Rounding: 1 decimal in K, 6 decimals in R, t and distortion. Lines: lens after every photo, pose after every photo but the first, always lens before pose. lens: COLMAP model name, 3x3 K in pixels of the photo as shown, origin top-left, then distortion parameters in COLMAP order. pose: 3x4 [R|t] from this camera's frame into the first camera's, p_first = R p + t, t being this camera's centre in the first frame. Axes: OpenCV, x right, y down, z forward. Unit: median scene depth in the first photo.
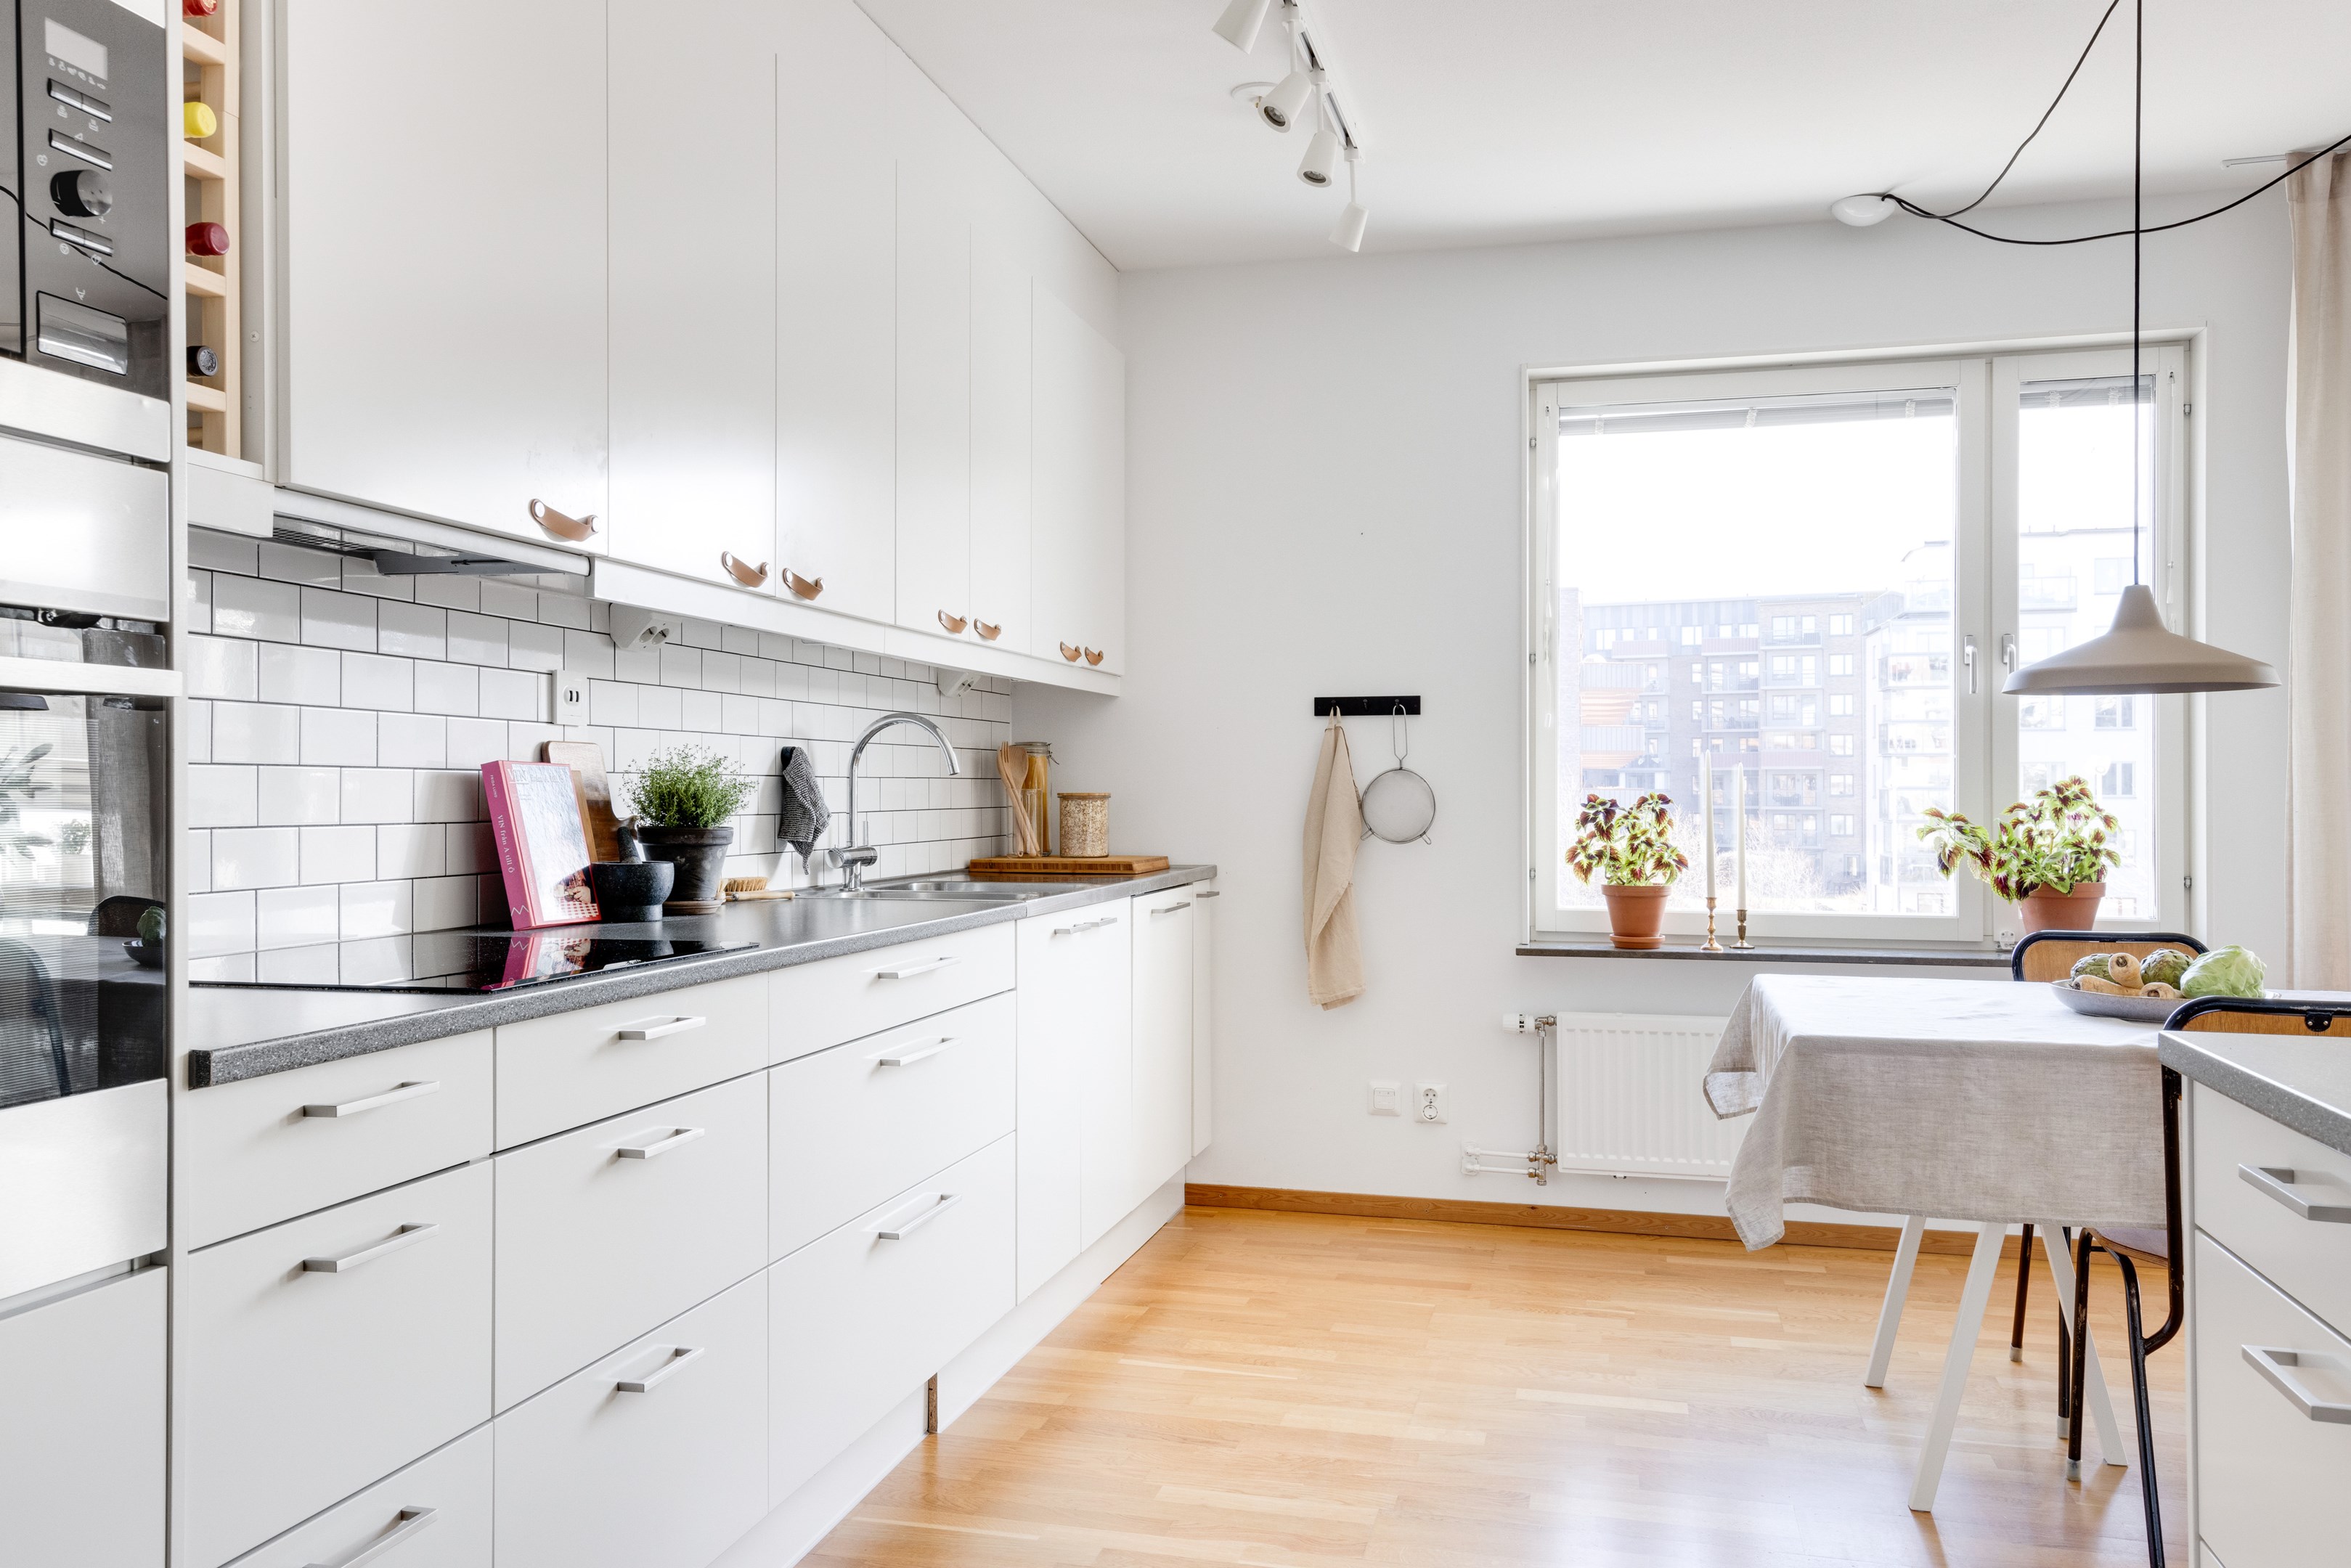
lens RADIAL K [[1854.3, 0, 1181.4], [0, 1854.3, 786.4], [0, 0, 1]] dist [0.036238, -0.013895]
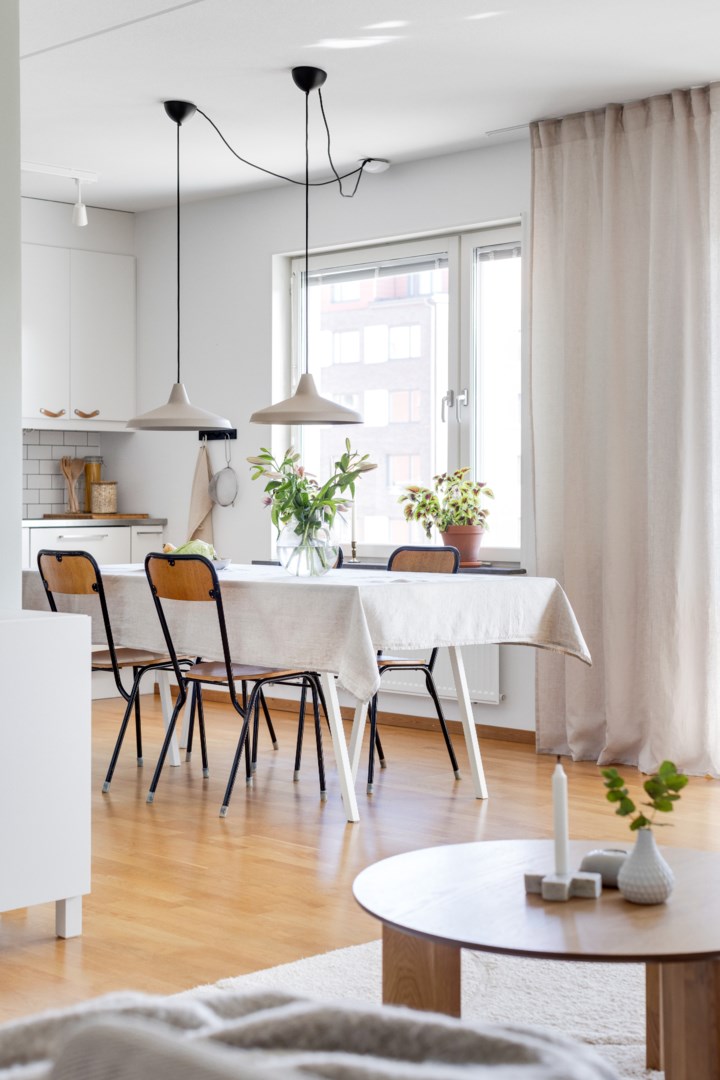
lens RADIAL K [[1636.6, 0, 371.9], [0, 1636.6, 500.9], [0, 0, 1]] dist [0.057198, 0.000000]
pose [[0.853409, -0.000964, -0.521241, 1.181858], [0.003002, 0.999991, 0.003067, 0.021186], [0.521234, -0.004182, 0.853404, -0.388968]]
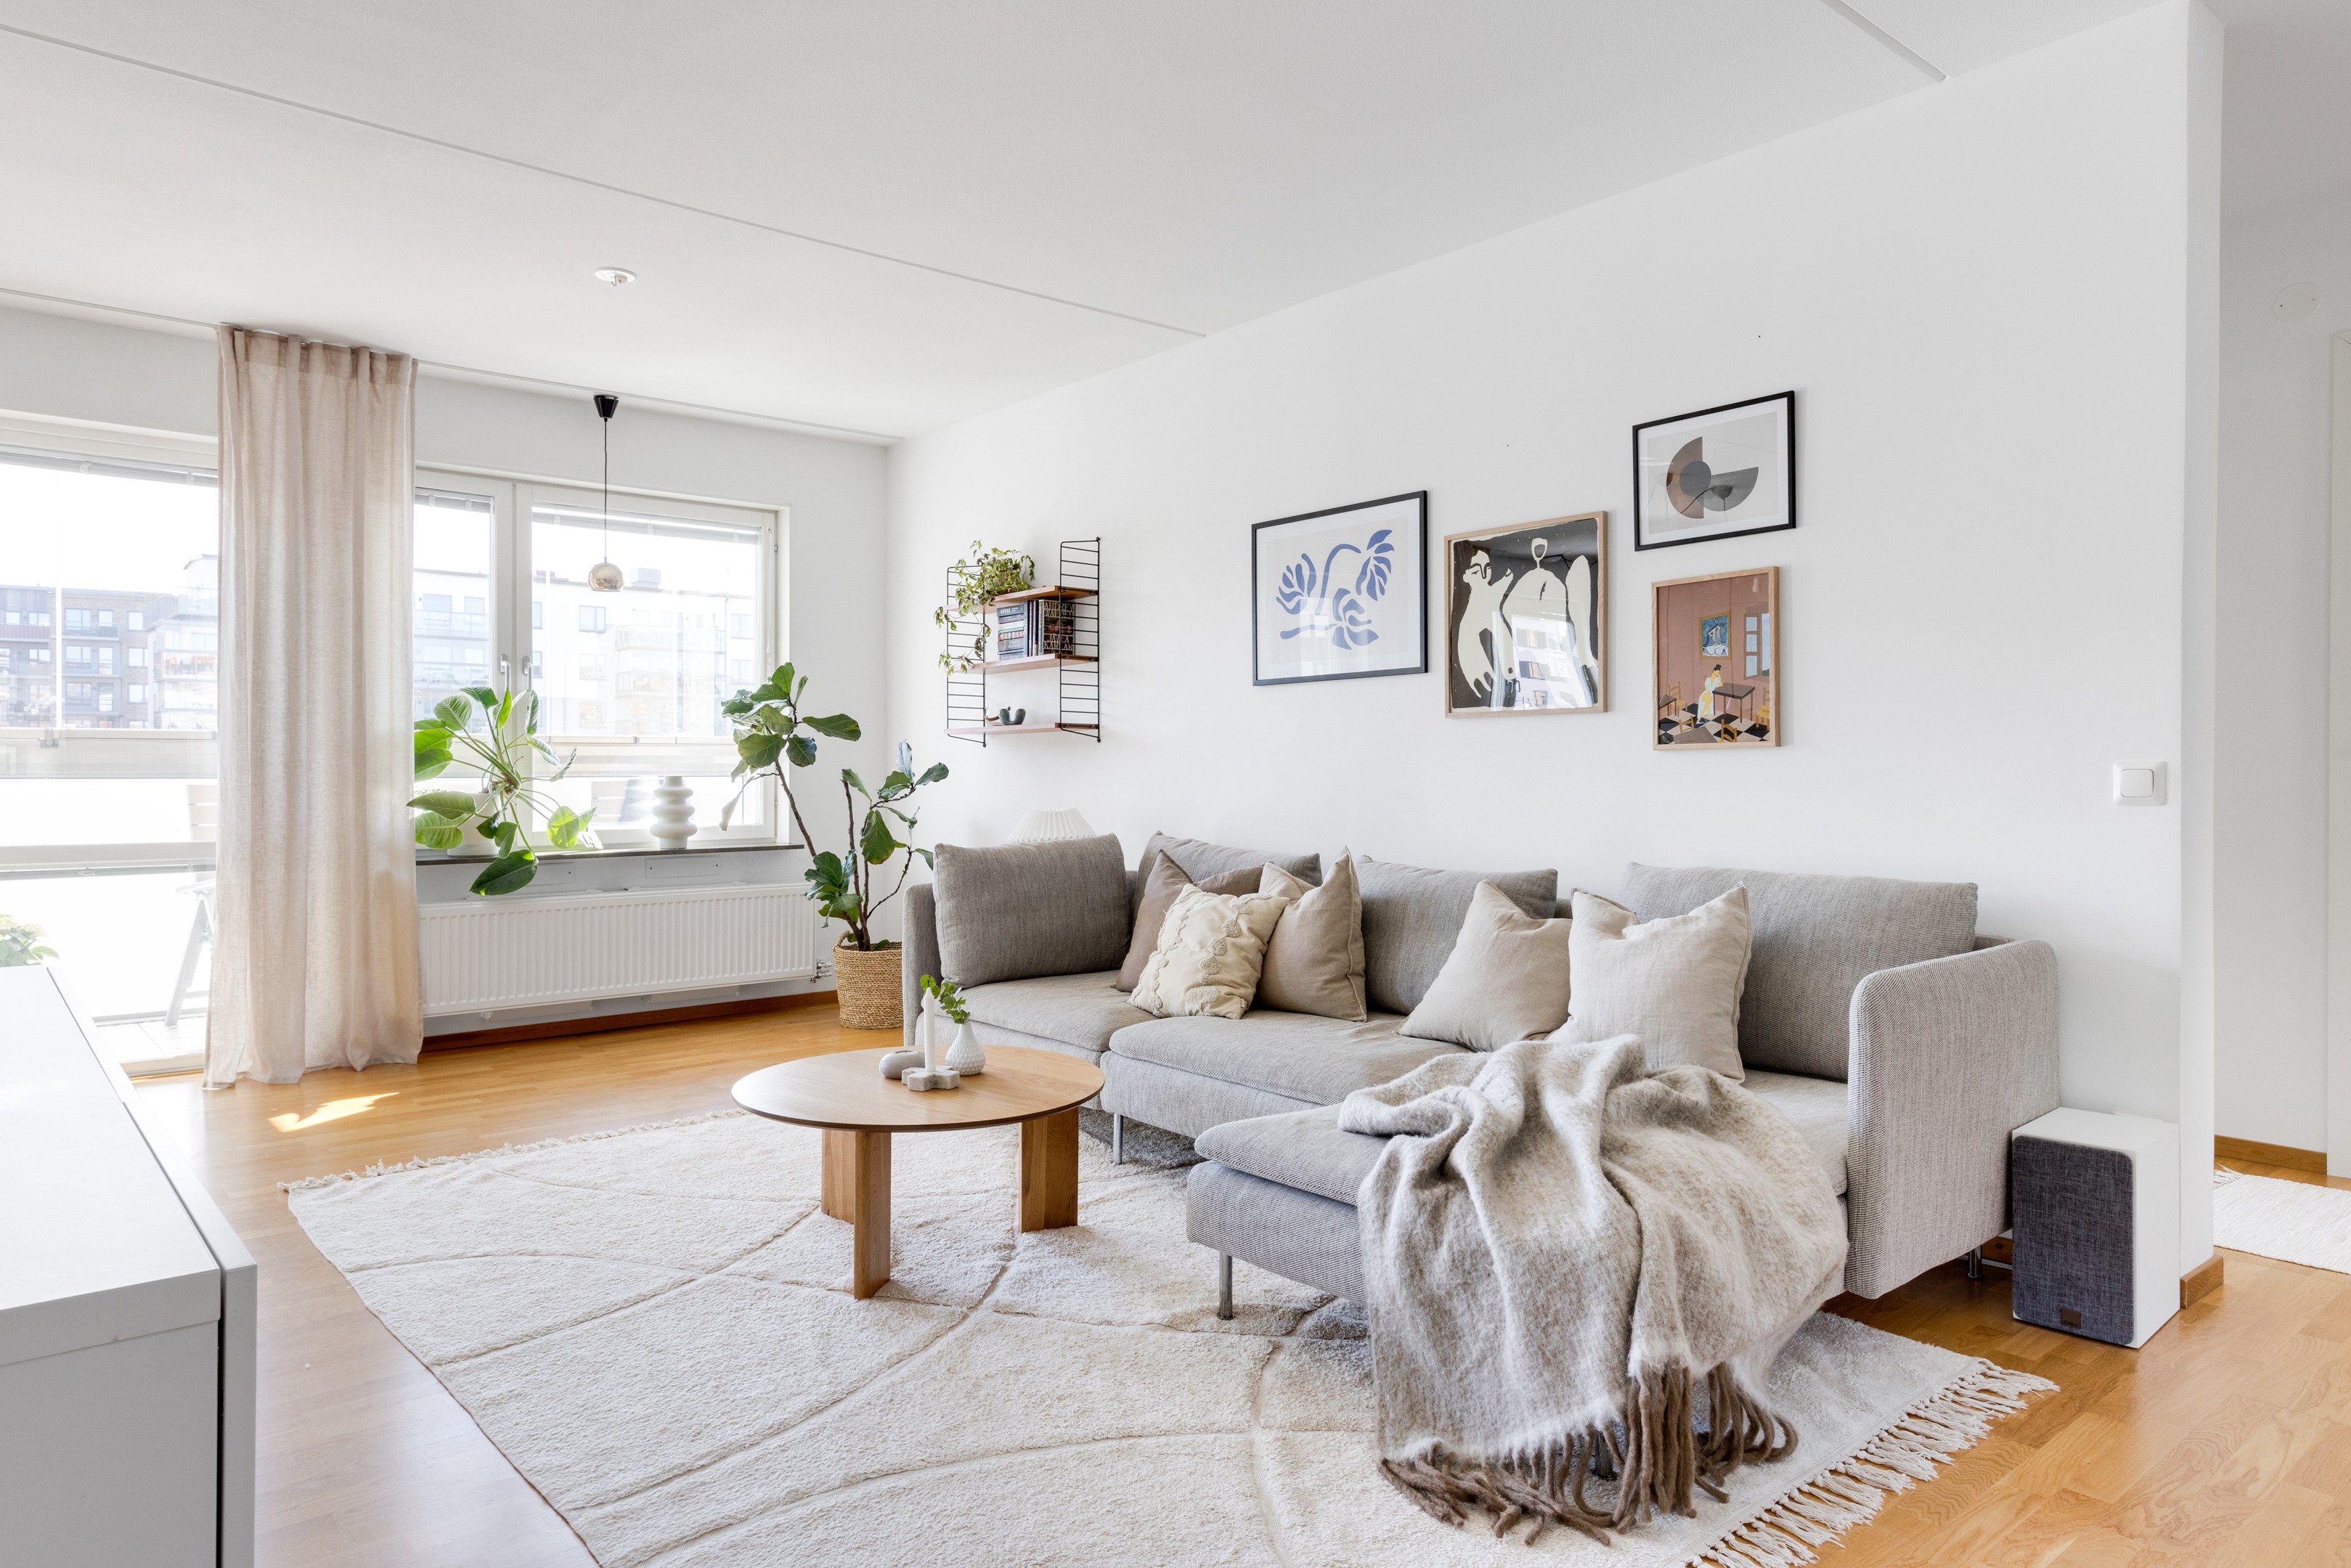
lens RADIAL K [[1440.1, 0, 1167.9], [0, 1440.1, 767.6], [0, 0, 1]] dist [0.022746, -0.000420]
pose [[0.588946, -0.000177, 0.808172, 0.465334], [-0.000105, 1.000000, 0.000296, 0.015190], [-0.808172, -0.000259, 0.588946, -0.343717]]
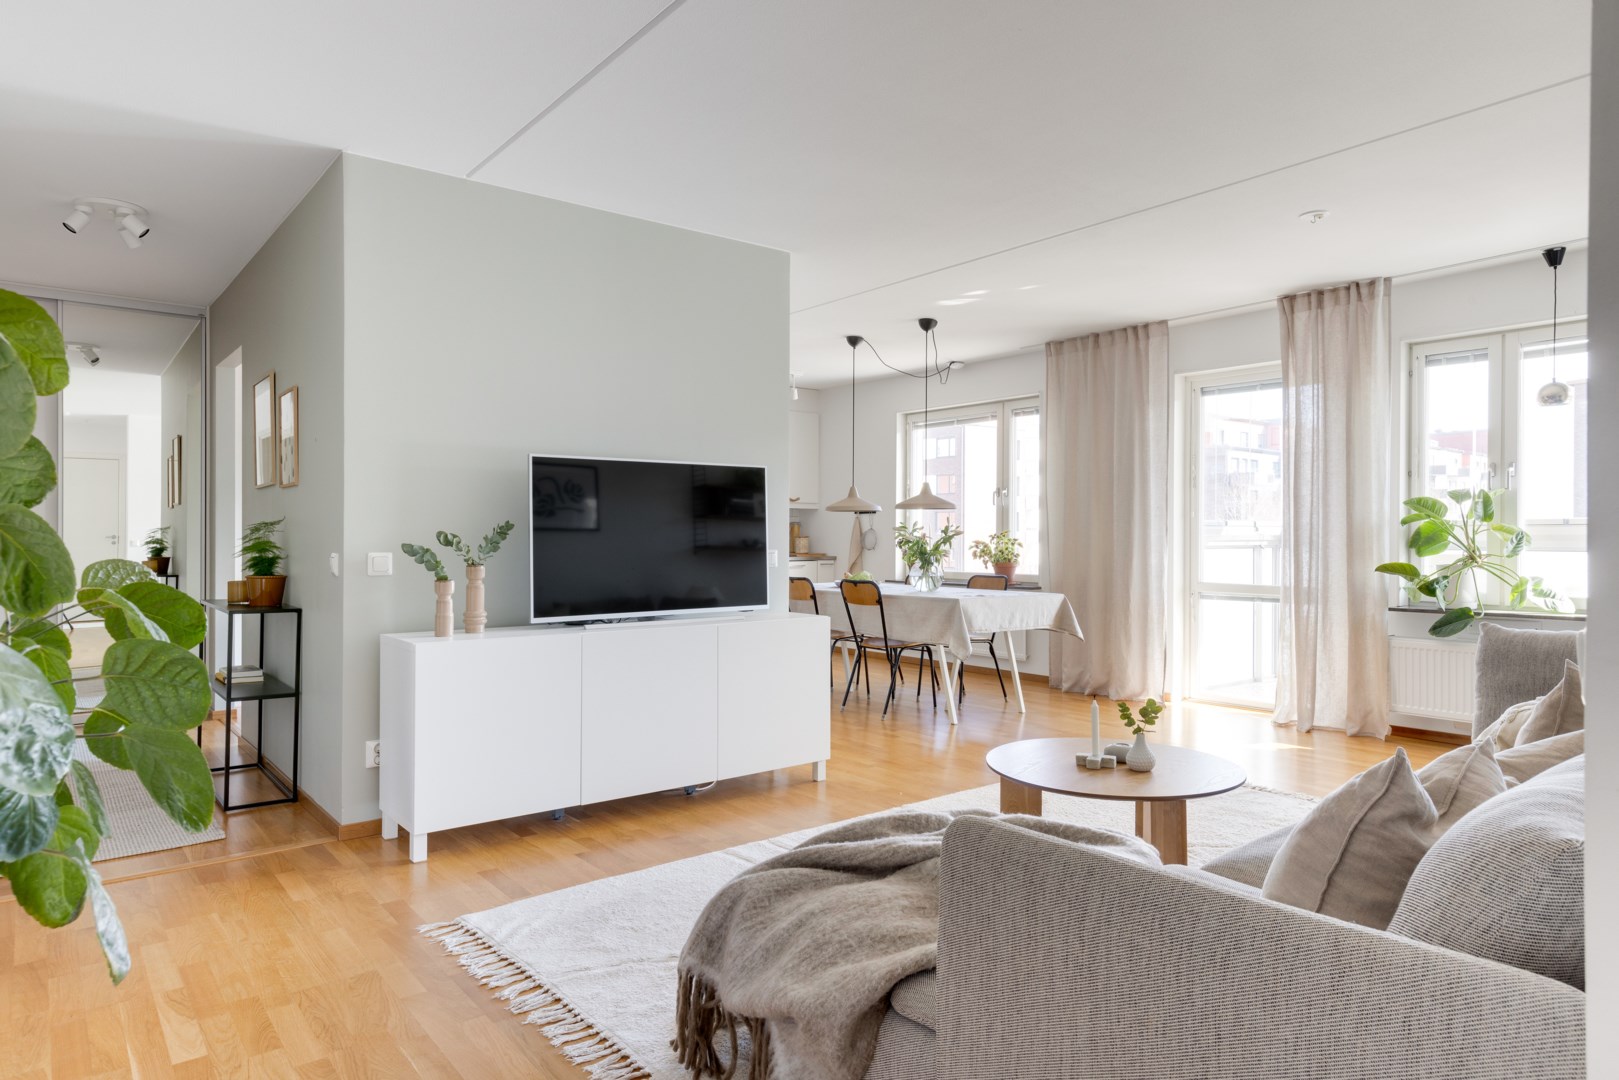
lens RADIAL K [[942.4, 0, 821.4], [0, 942.4, 533.2], [0, 0, 1]] dist [-0.002552, -0.002718]
pose [[0.792733, -0.001625, -0.609567, 1.184394], [0.001551, 0.999999, -0.000649, 0.000068], [0.609567, -0.000430, 0.792735, -0.497994]]
